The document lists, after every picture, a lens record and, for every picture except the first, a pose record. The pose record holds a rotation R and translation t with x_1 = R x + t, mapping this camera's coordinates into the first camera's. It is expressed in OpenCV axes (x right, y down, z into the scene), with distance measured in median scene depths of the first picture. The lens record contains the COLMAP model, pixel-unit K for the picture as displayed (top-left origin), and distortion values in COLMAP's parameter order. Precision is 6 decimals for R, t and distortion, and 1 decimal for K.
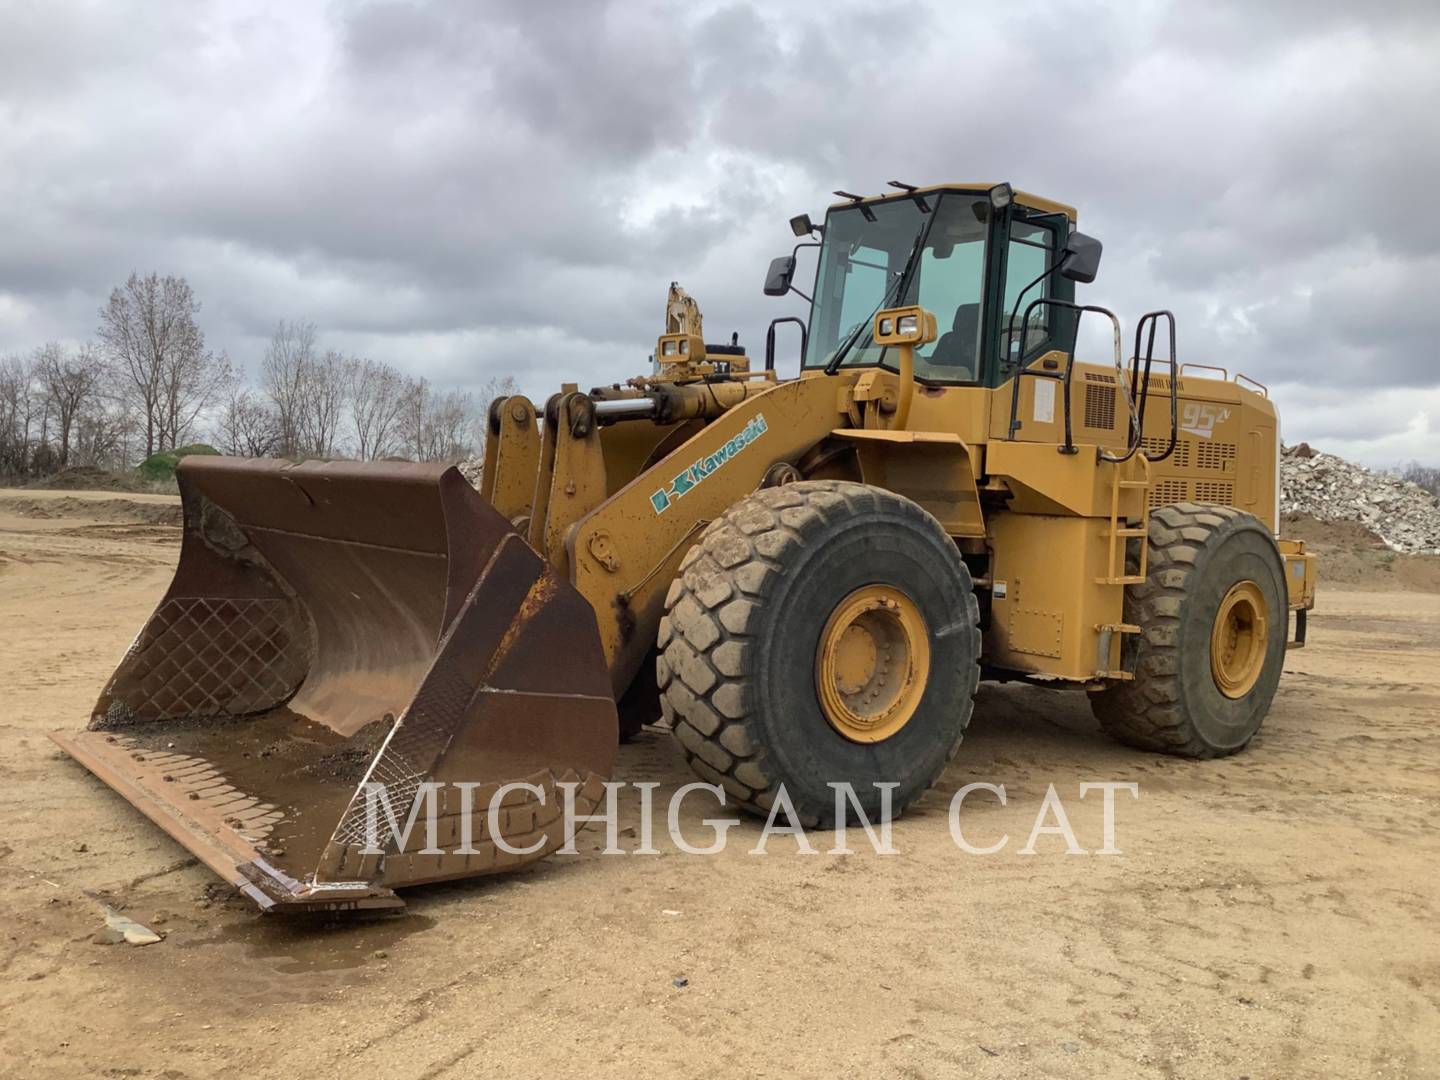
lens RADIAL K [[1288.0, 0, 708.2], [0, 1288.0, 548.4], [0, 0, 1]] dist [0.147487, -0.267096]
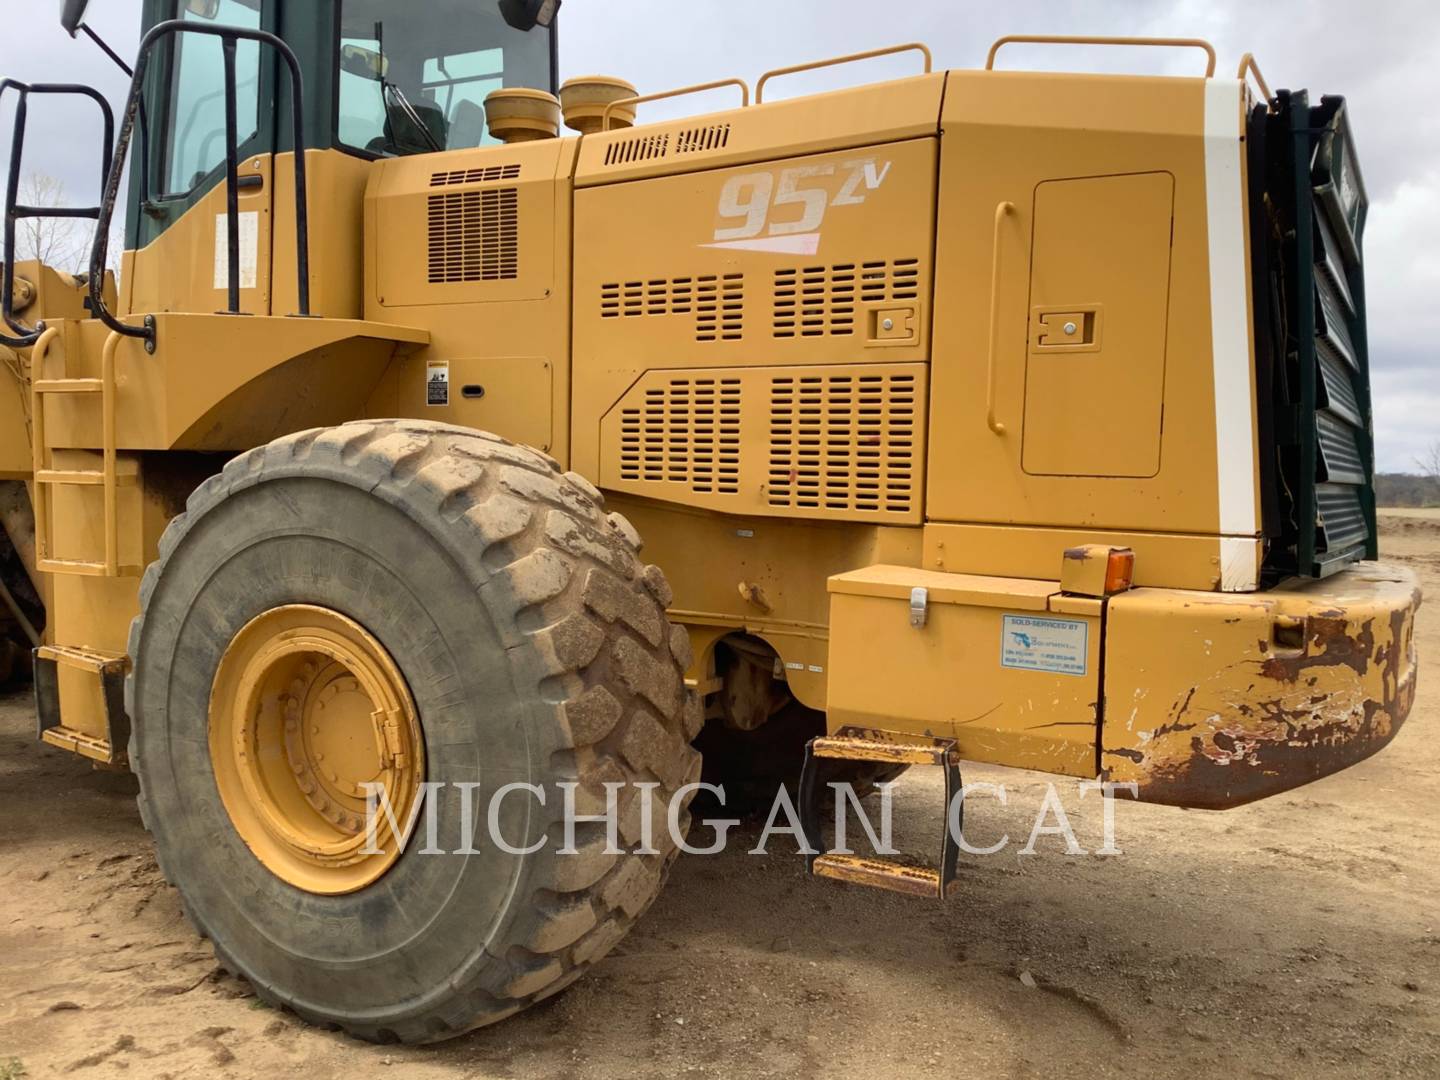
lens RADIAL K [[1310.4, 0, 720.0], [0, 1310.4, 540.0], [0, 0, 1]] dist [0.119747, -0.227398]
pose [[0.304761, 0.025624, -0.952084, 0.874842], [-0.059201, 0.998215, 0.007915, -0.006370], [0.950587, 0.053953, 0.305734, 1.037485]]
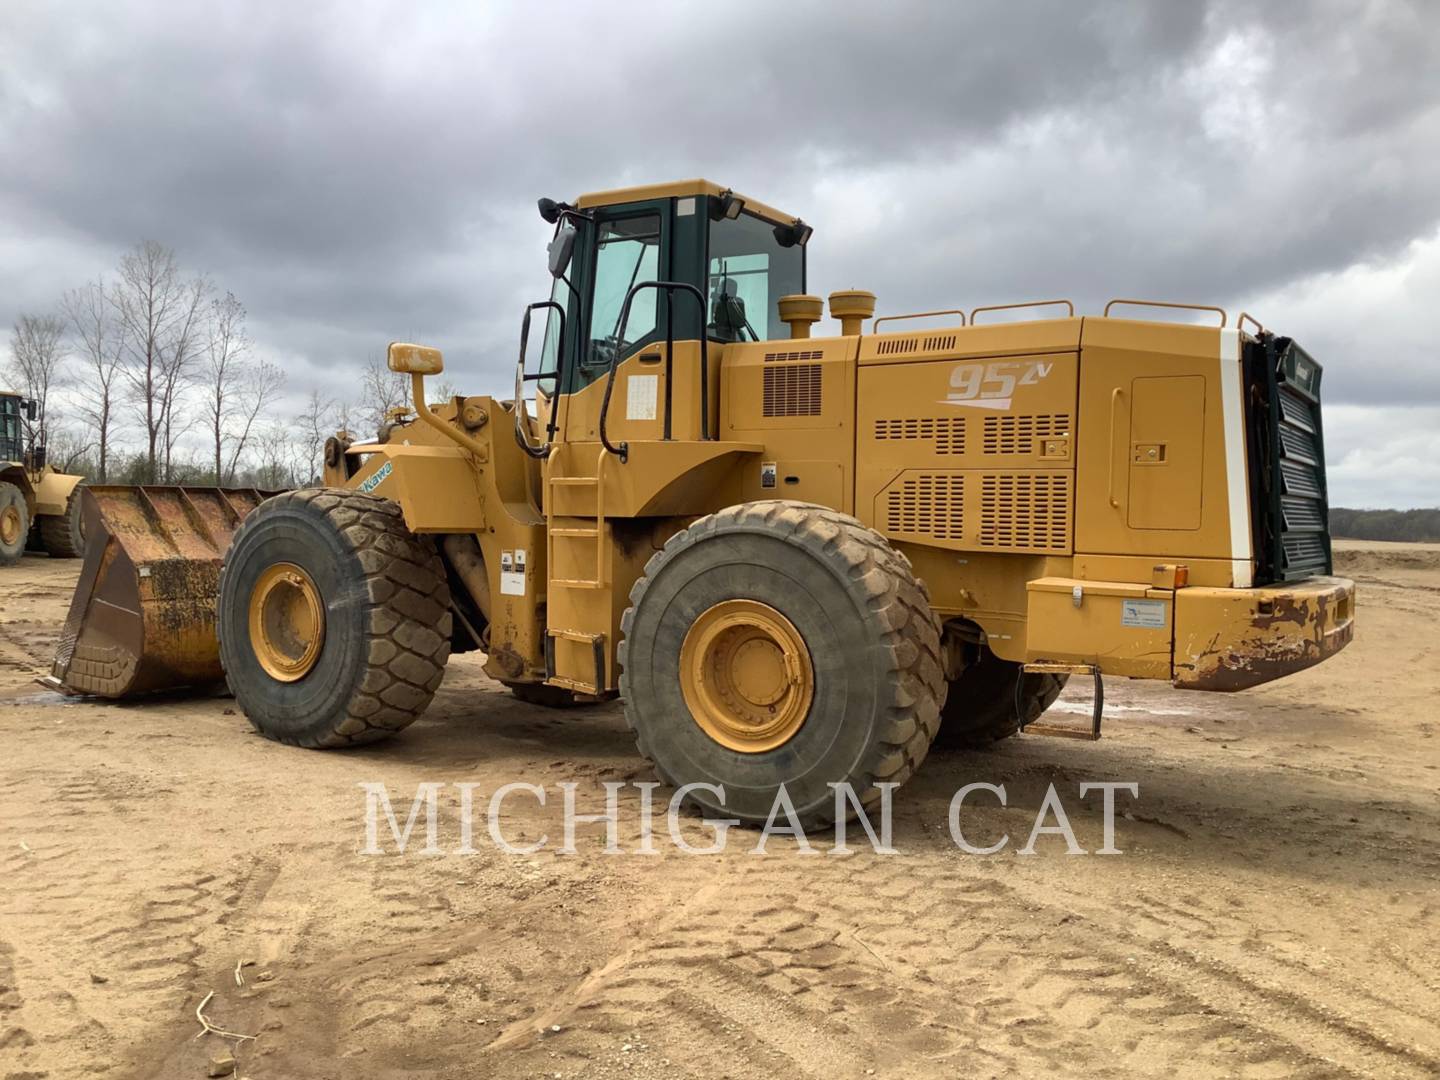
lens RADIAL K [[1307.6, 0, 720.0], [0, 1307.6, 540.0], [0, 0, 1]] dist [0.134890, -0.229785]
pose [[0.273222, -0.005342, -0.961936, 1.199033], [-0.052600, 0.998406, -0.020484, 0.006483], [0.960512, 0.056195, 0.272505, 0.806728]]
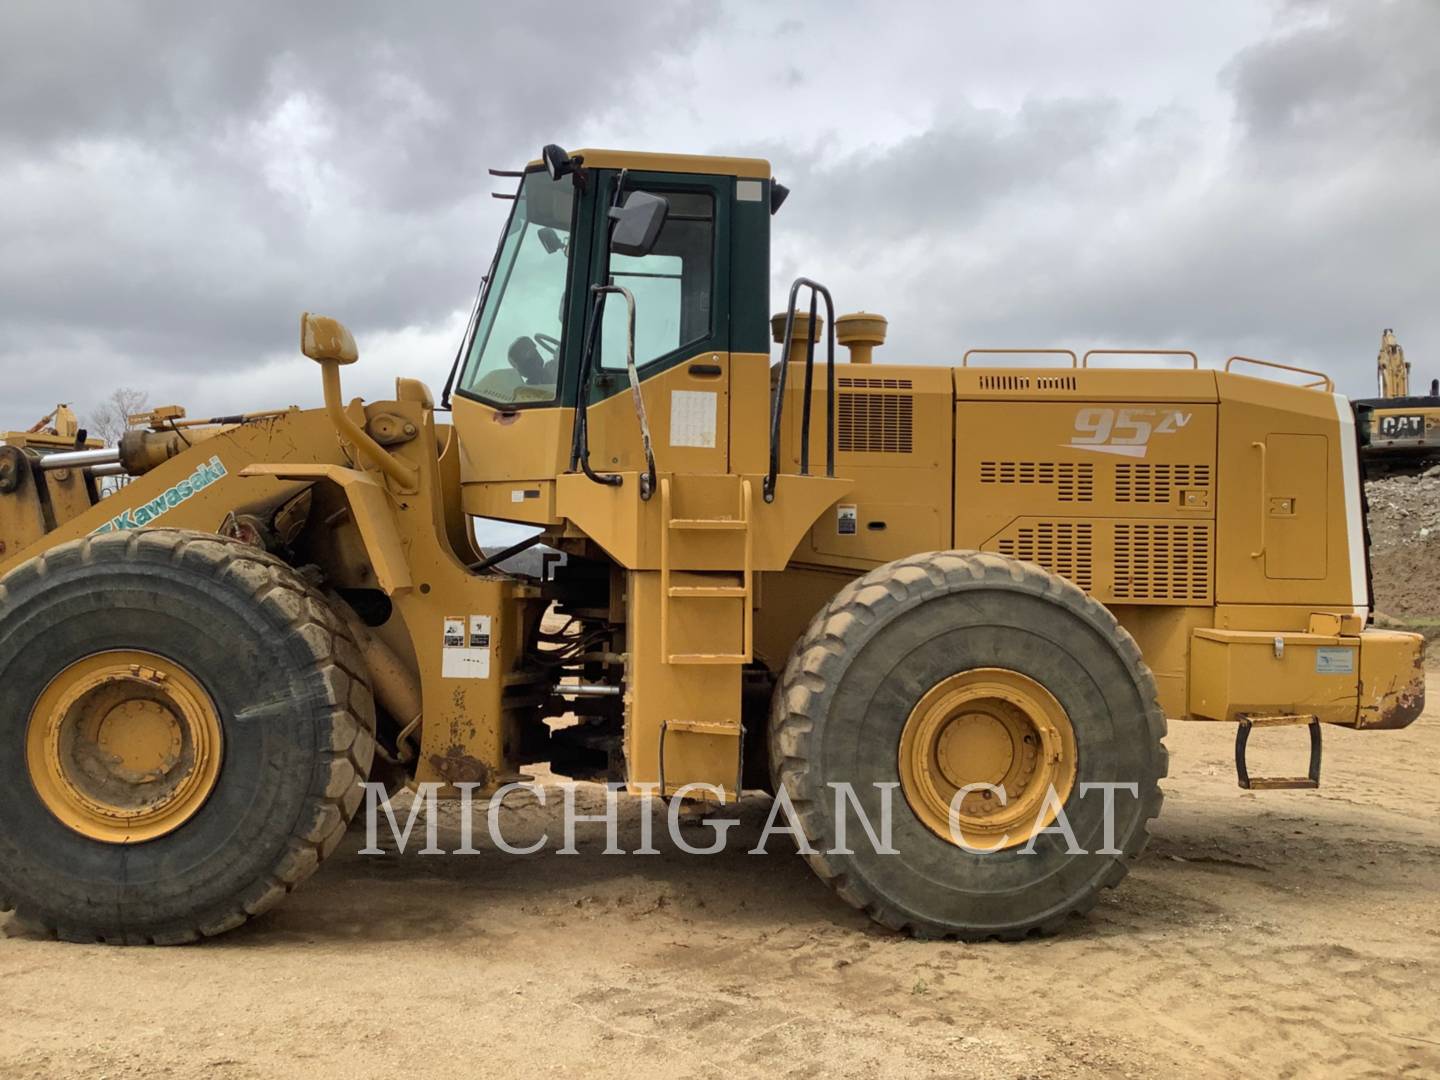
lens RADIAL K [[1293.2, 0, 710.9], [0, 1293.2, 544.8], [0, 0, 1]] dist [0.128123, -0.267136]
pose [[0.815693, -0.030710, -0.577669, 0.701923], [-0.013453, 0.997313, -0.072014, 0.012640], [0.578329, 0.066513, 0.813088, 0.405775]]
